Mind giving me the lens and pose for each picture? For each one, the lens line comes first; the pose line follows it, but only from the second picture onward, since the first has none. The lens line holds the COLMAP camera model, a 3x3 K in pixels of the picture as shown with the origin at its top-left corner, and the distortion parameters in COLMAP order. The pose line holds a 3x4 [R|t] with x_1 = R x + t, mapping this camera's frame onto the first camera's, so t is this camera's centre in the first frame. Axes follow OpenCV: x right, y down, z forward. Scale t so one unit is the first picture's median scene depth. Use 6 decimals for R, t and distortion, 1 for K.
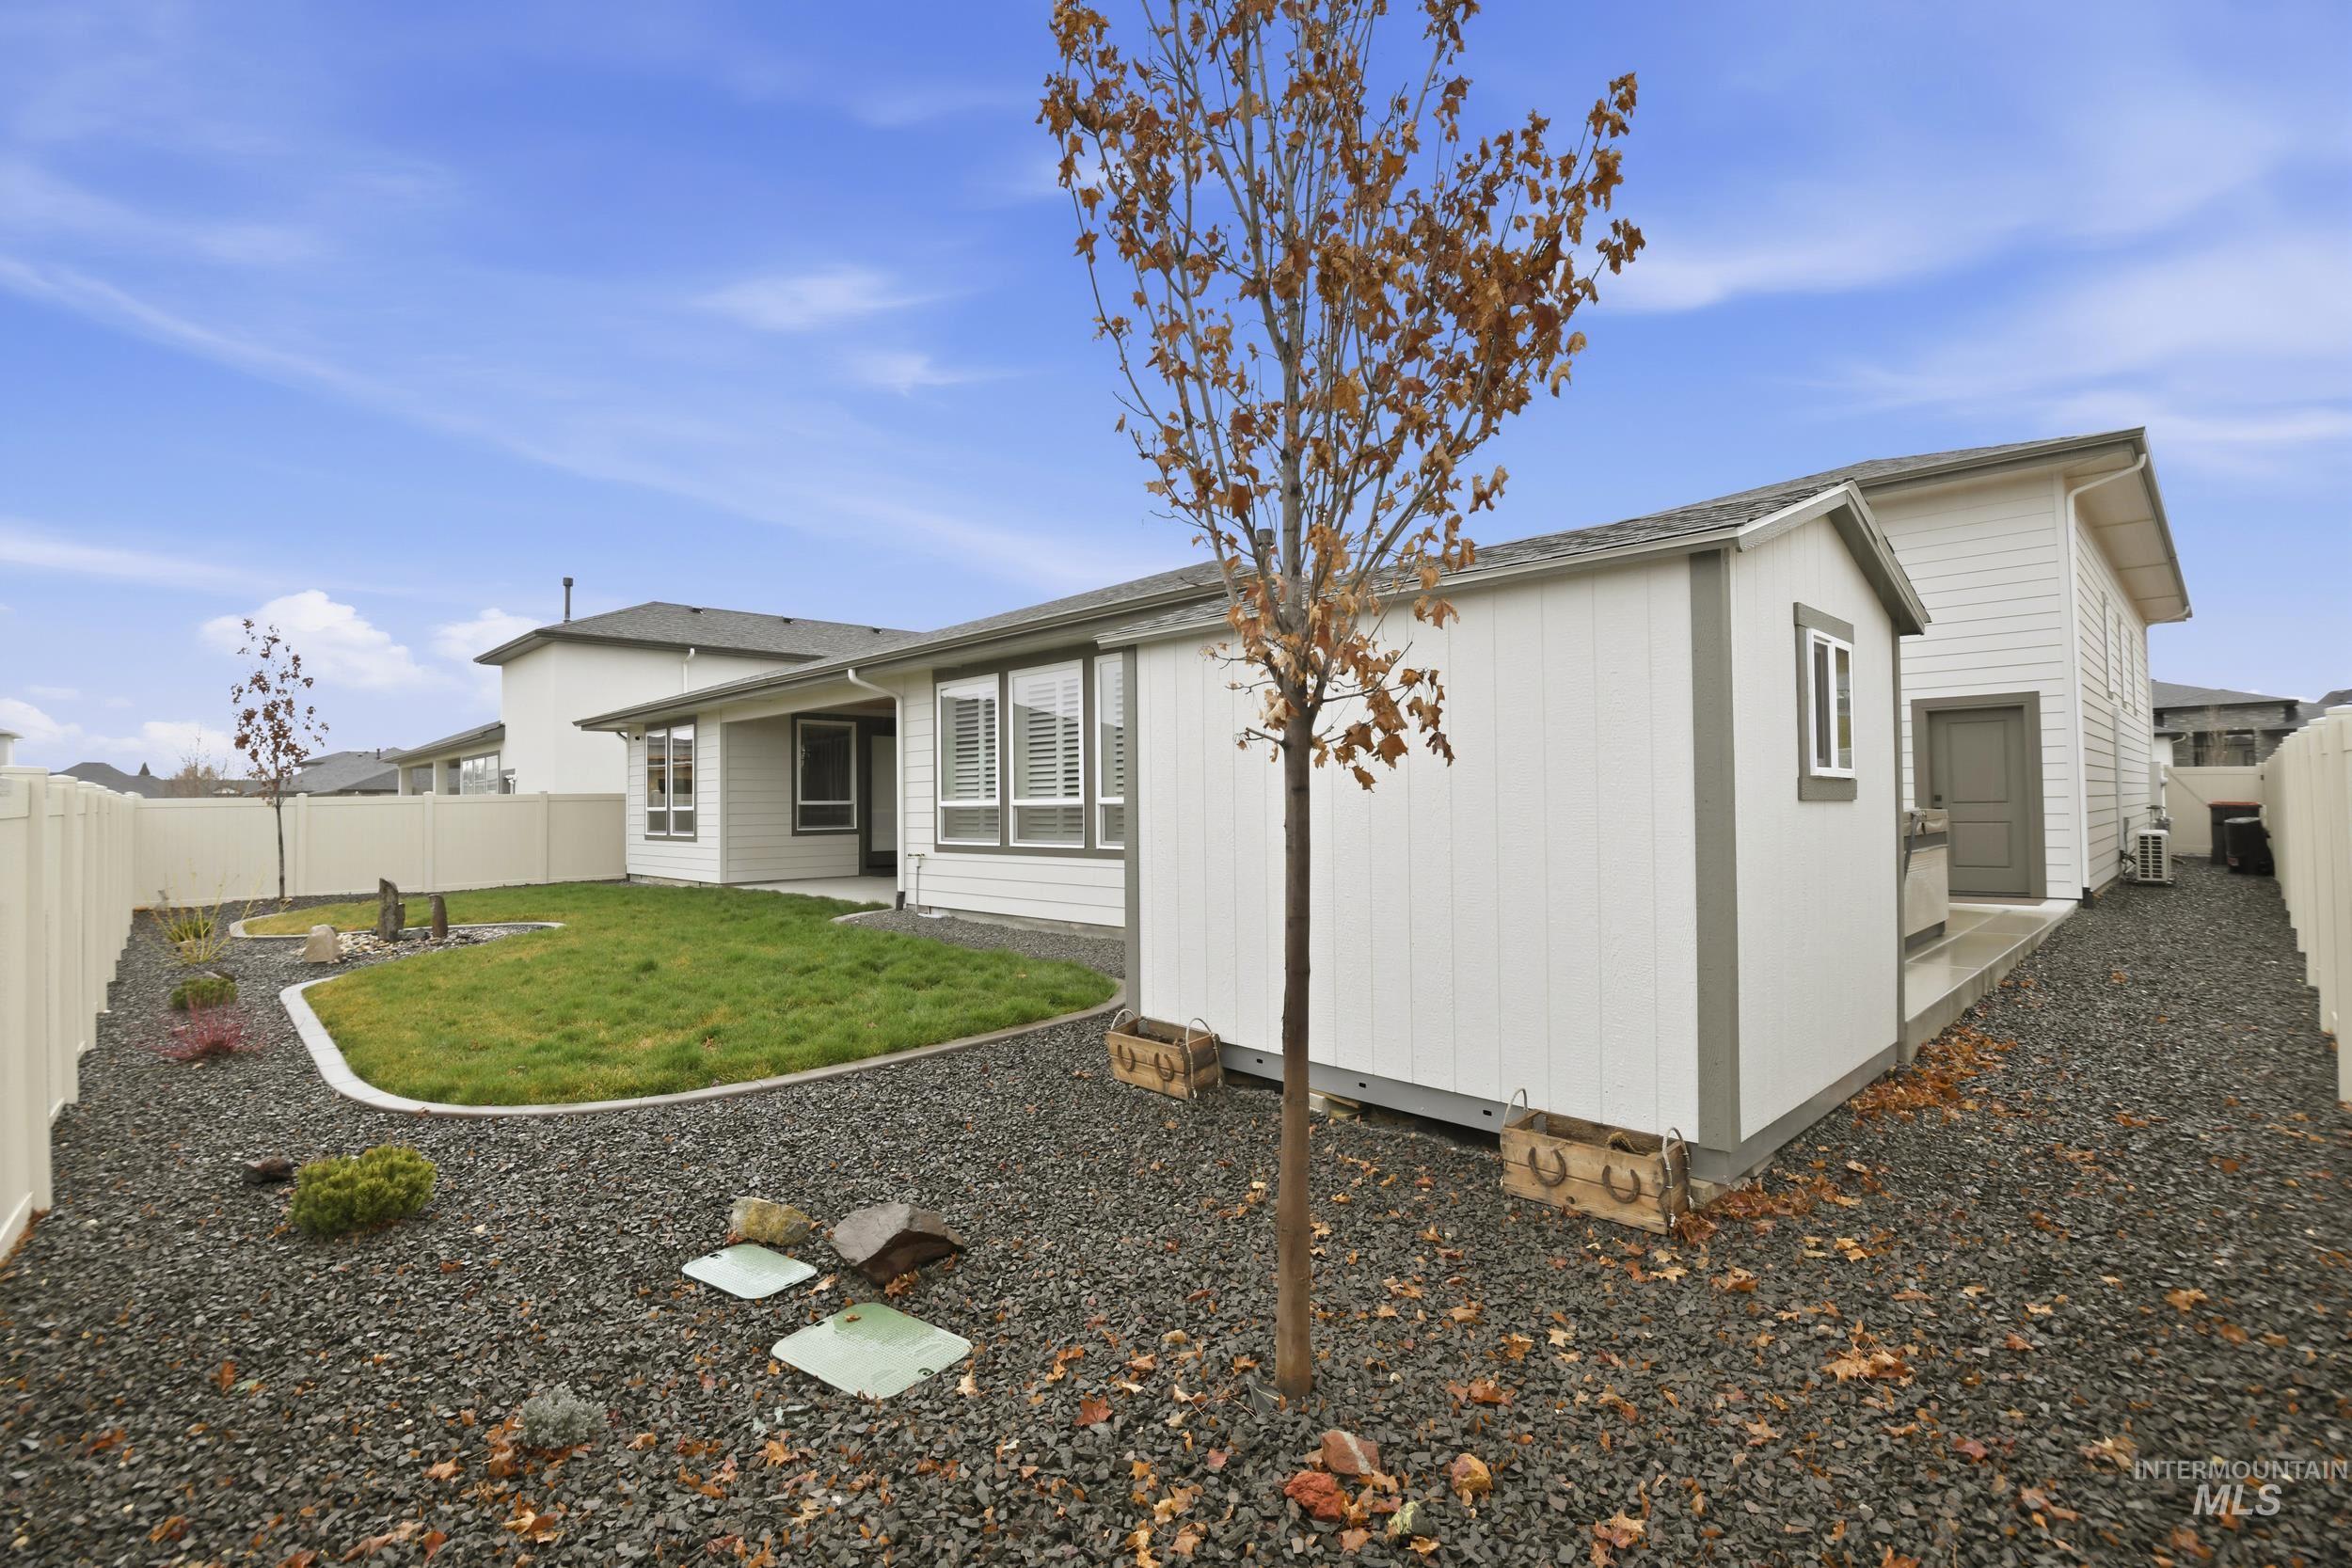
lens RADIAL K [[1085.0, 0, 1180.5], [0, 1085.0, 781.2], [0, 0, 1]] dist [-0.045160, -0.000818]
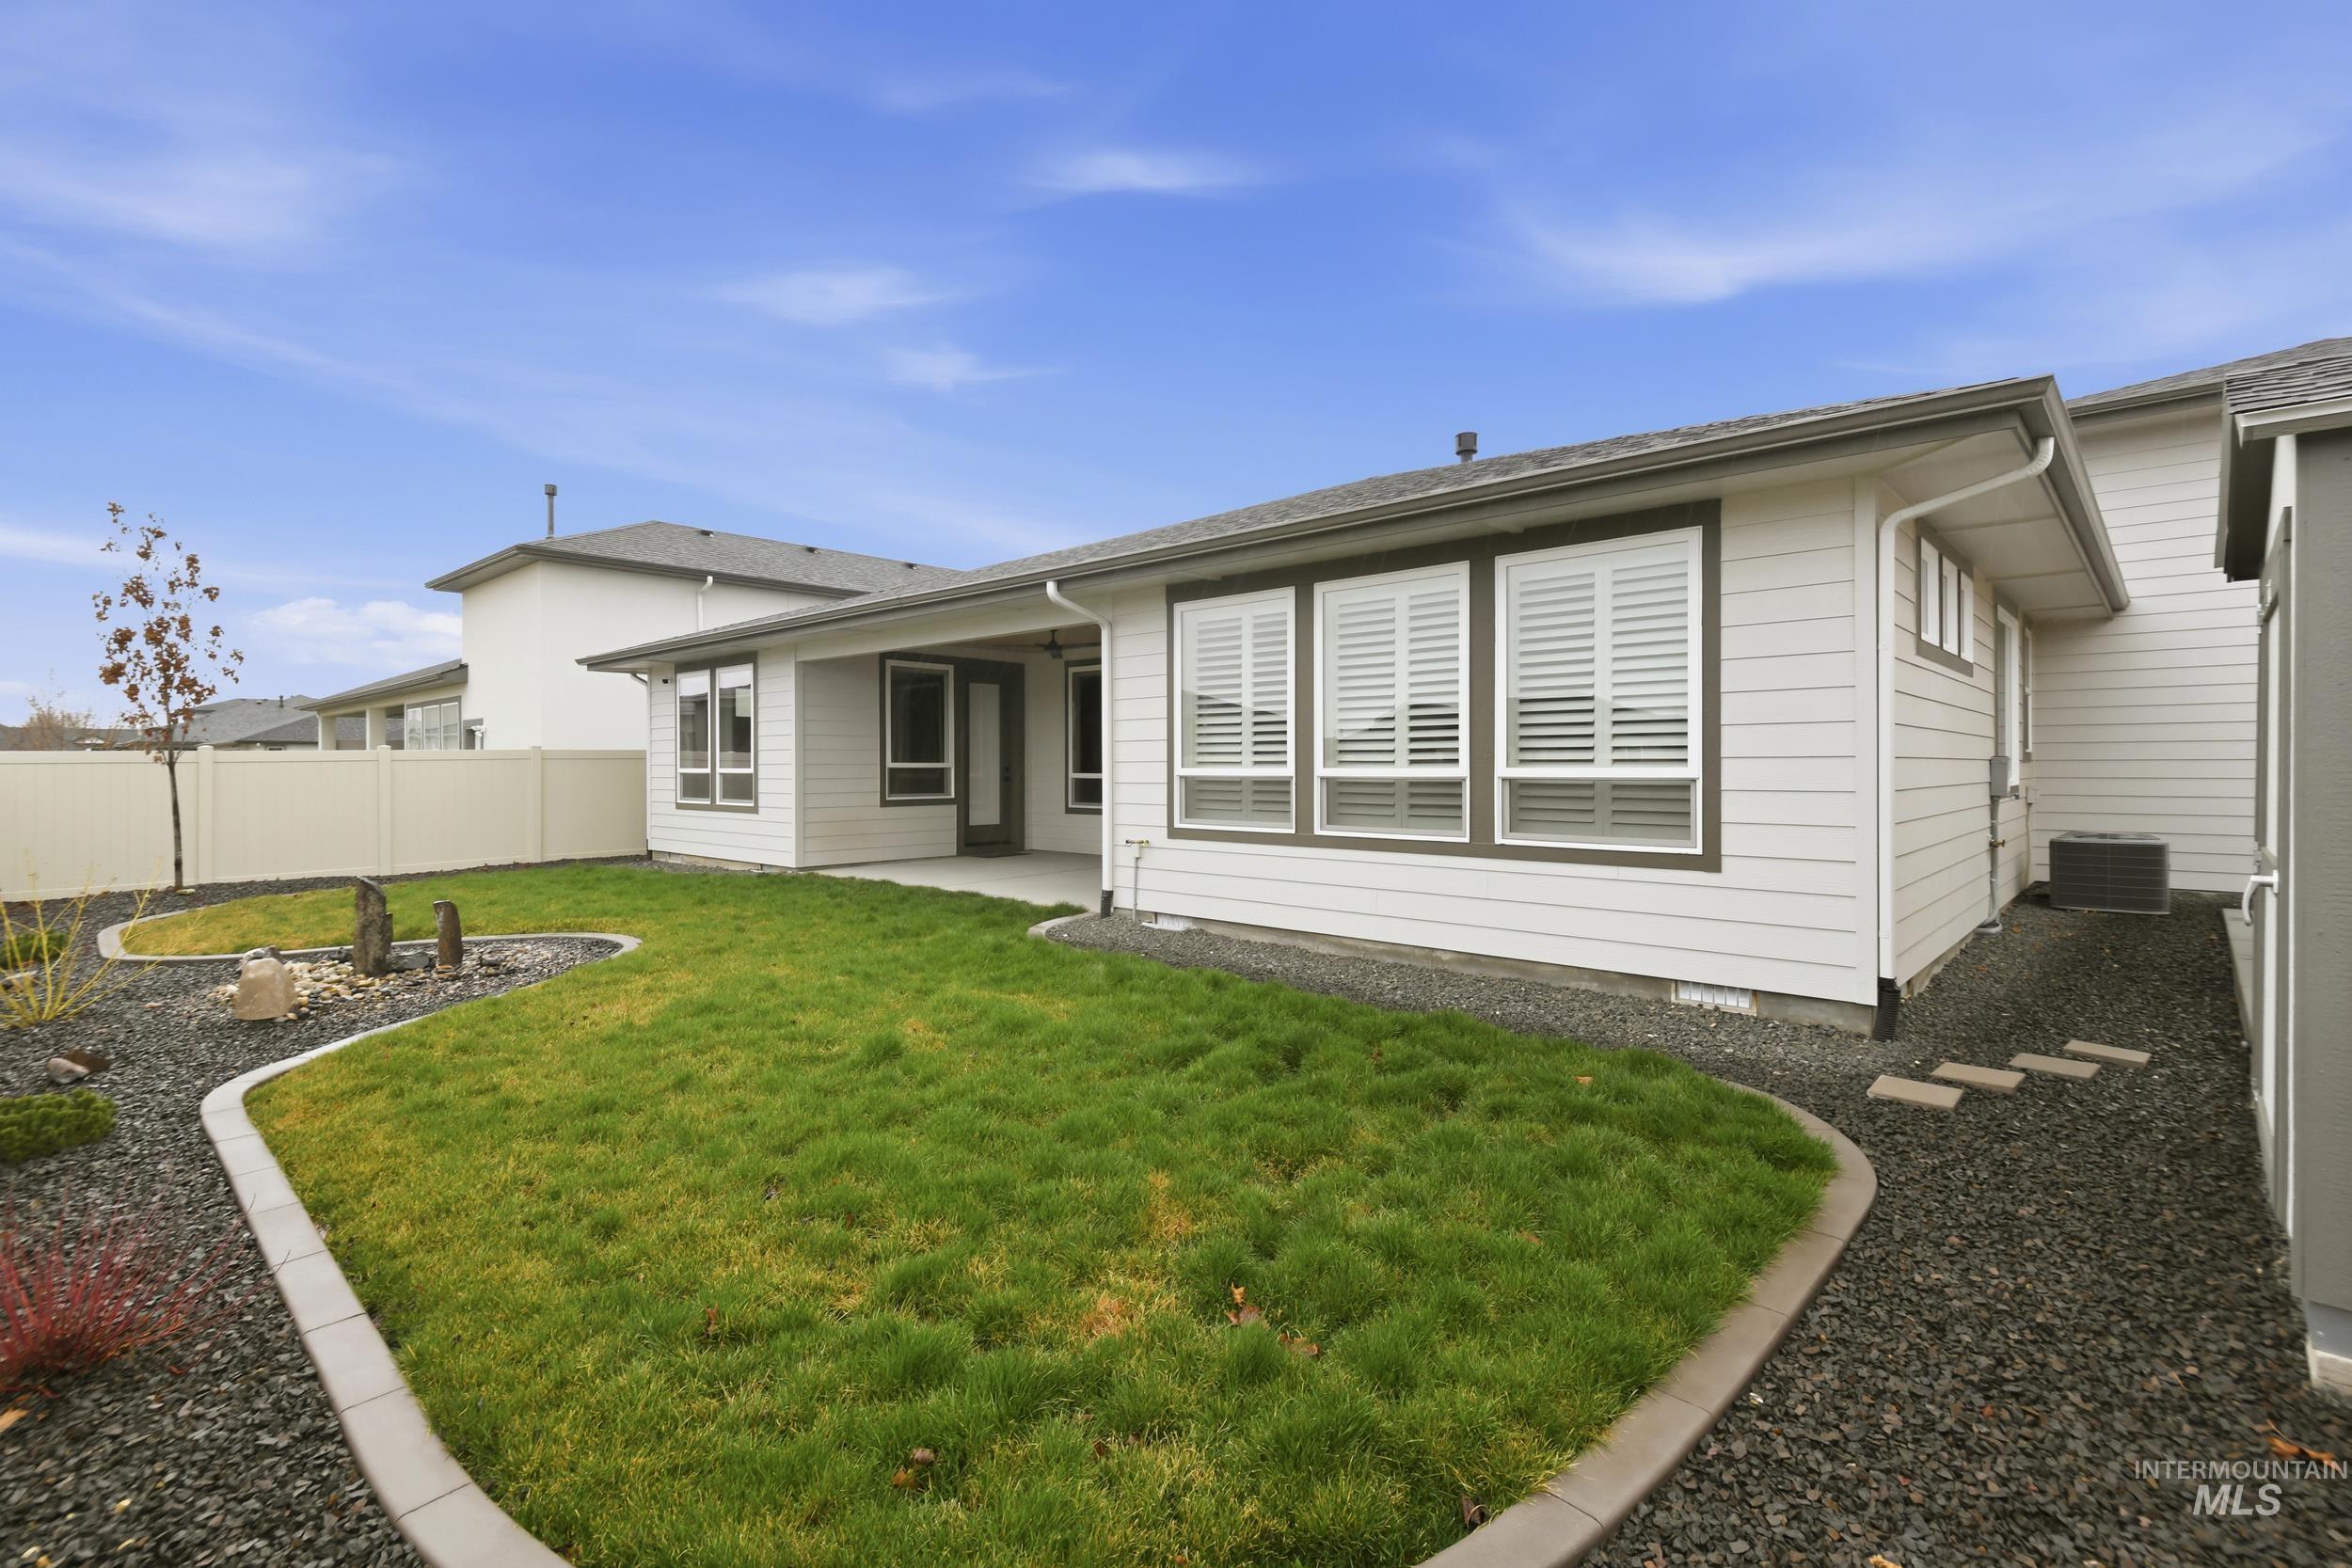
lens RADIAL K [[1087.2, 0, 1179.7], [0, 1087.2, 788.1], [0, 0, 1]] dist [0.012750, -0.007348]
pose [[0.999091, 0.009829, 0.041476, -0.184984], [-0.011532, 0.999092, 0.041026, 0.001520], [-0.041035, -0.041467, 0.998297, 0.204302]]
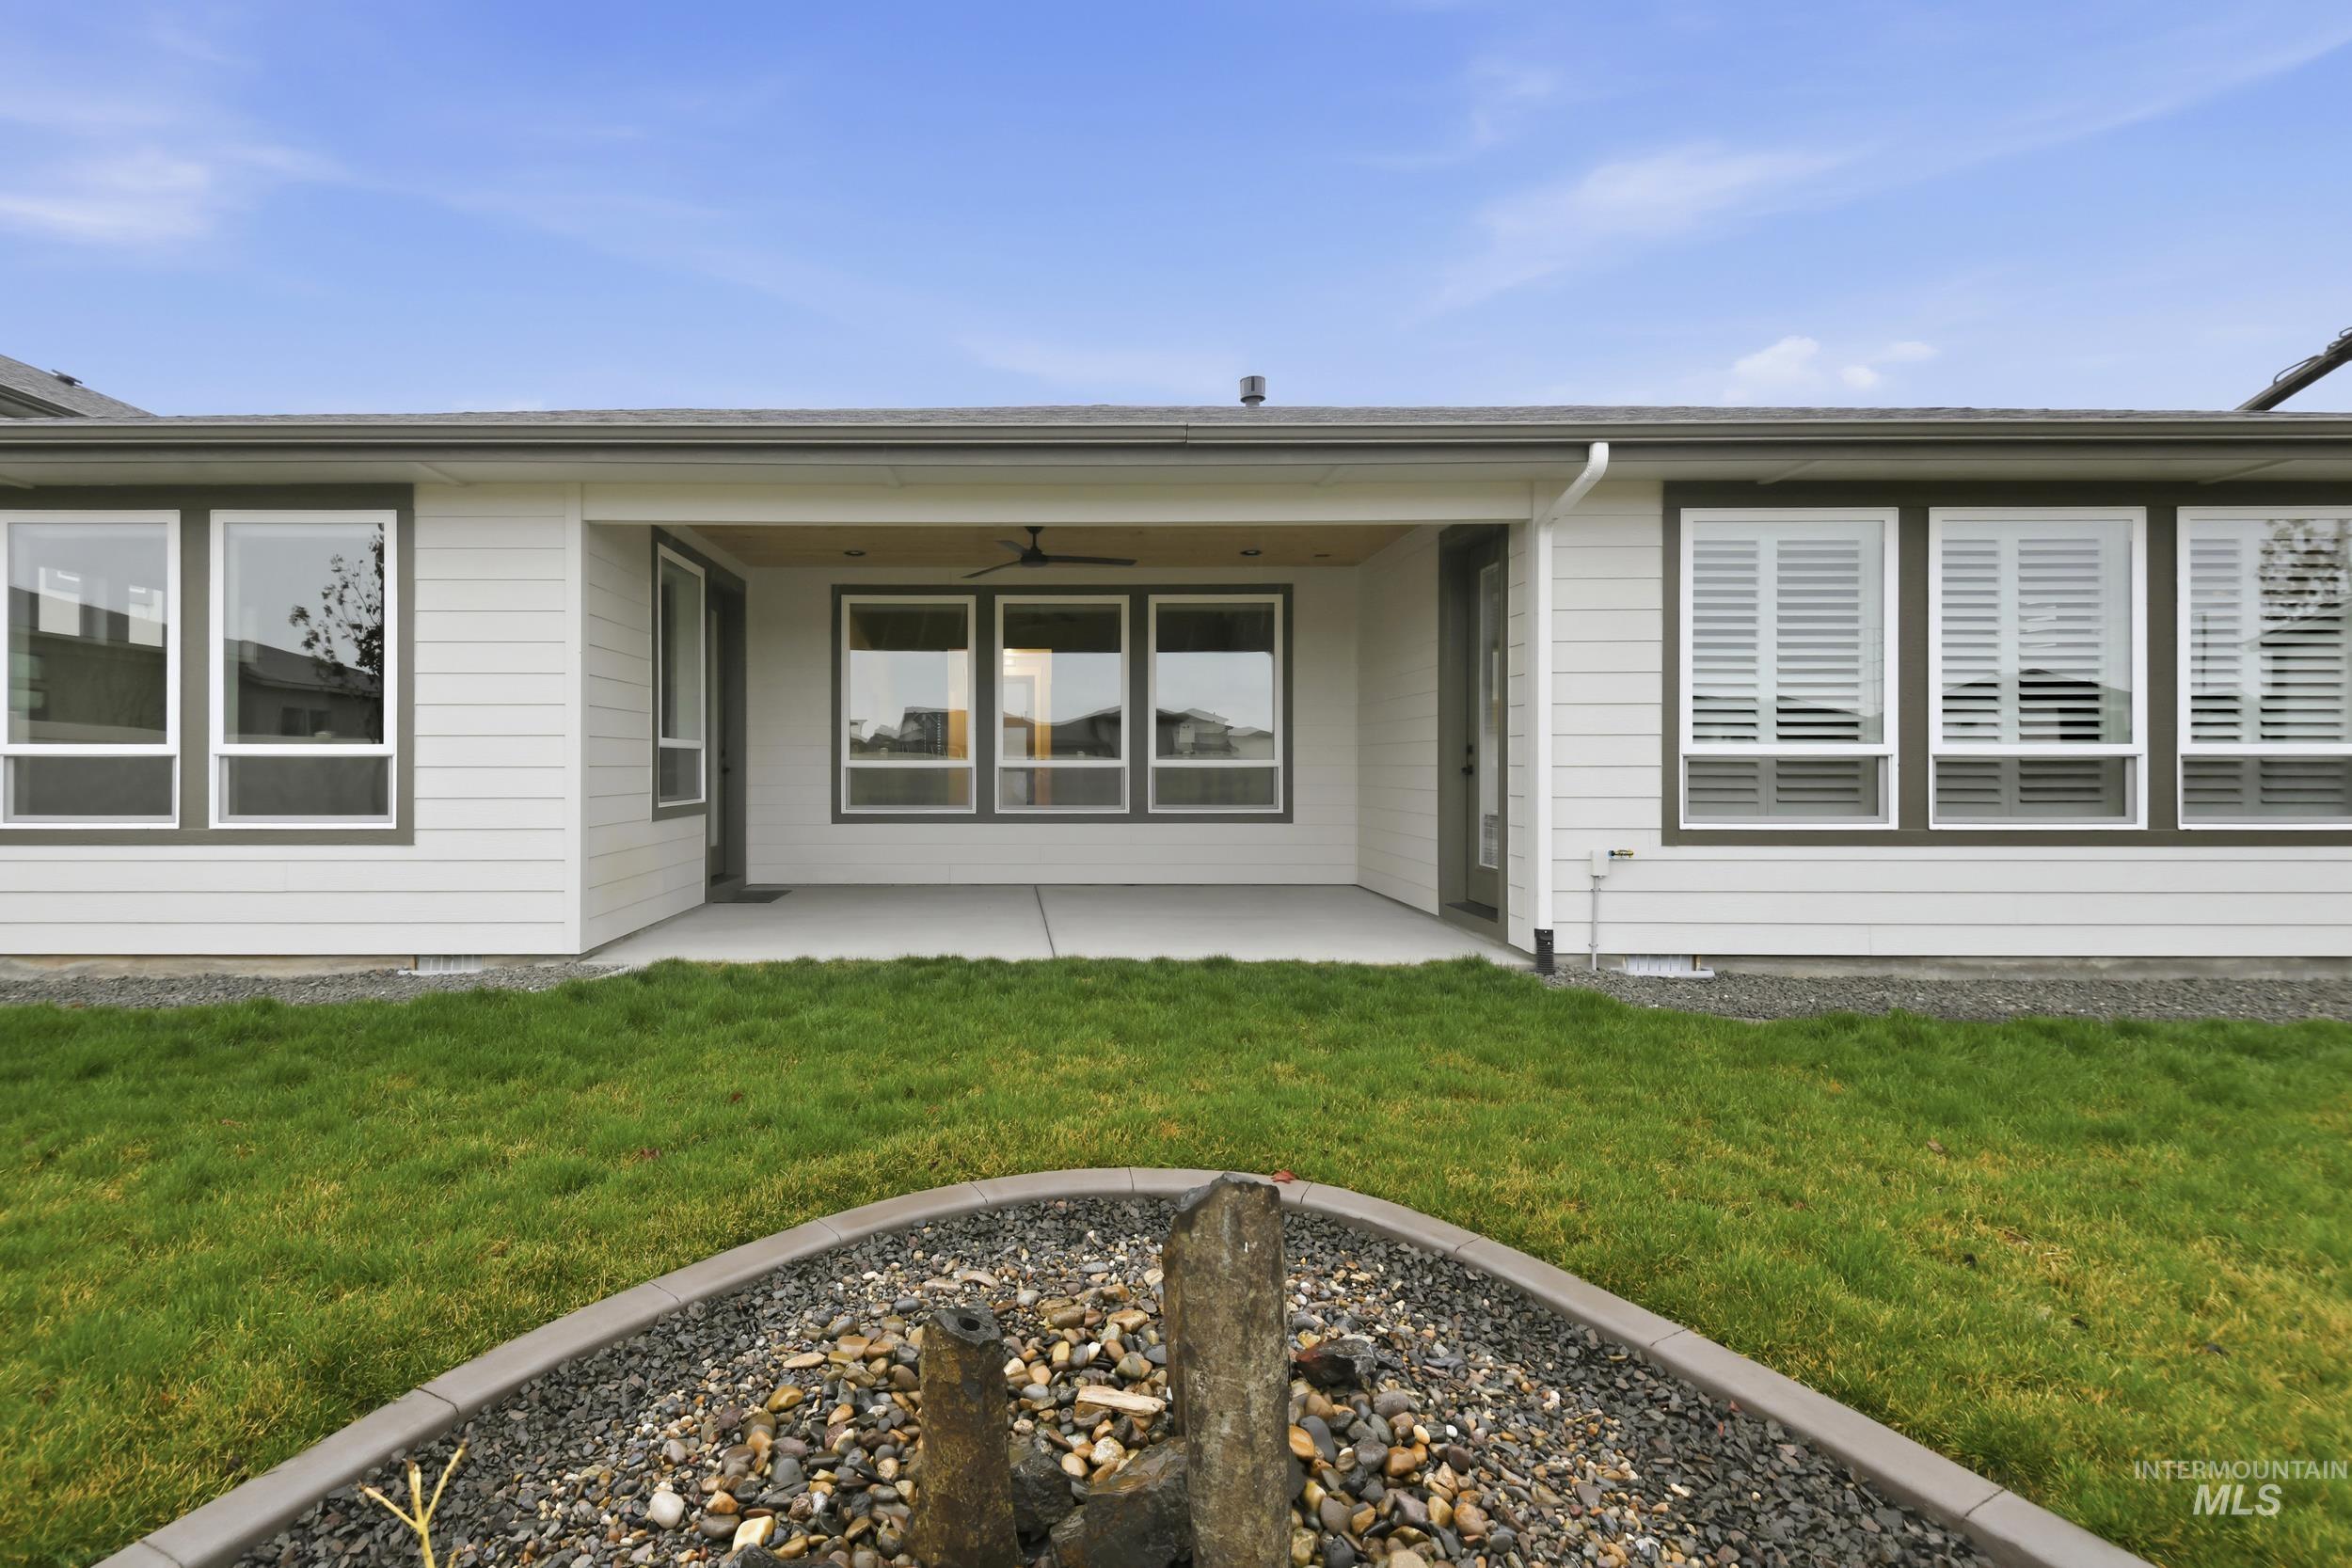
lens RADIAL K [[1087.2, 0, 1174.4], [0, 1087.2, 765.5], [0, 0, 1]] dist [0.012750, -0.007348]
pose [[0.707362, -0.002596, 0.706847, -0.551907], [-0.023877, 0.999335, 0.027564, 0.014665], [-0.706448, -0.036376, 0.706830, 0.595602]]
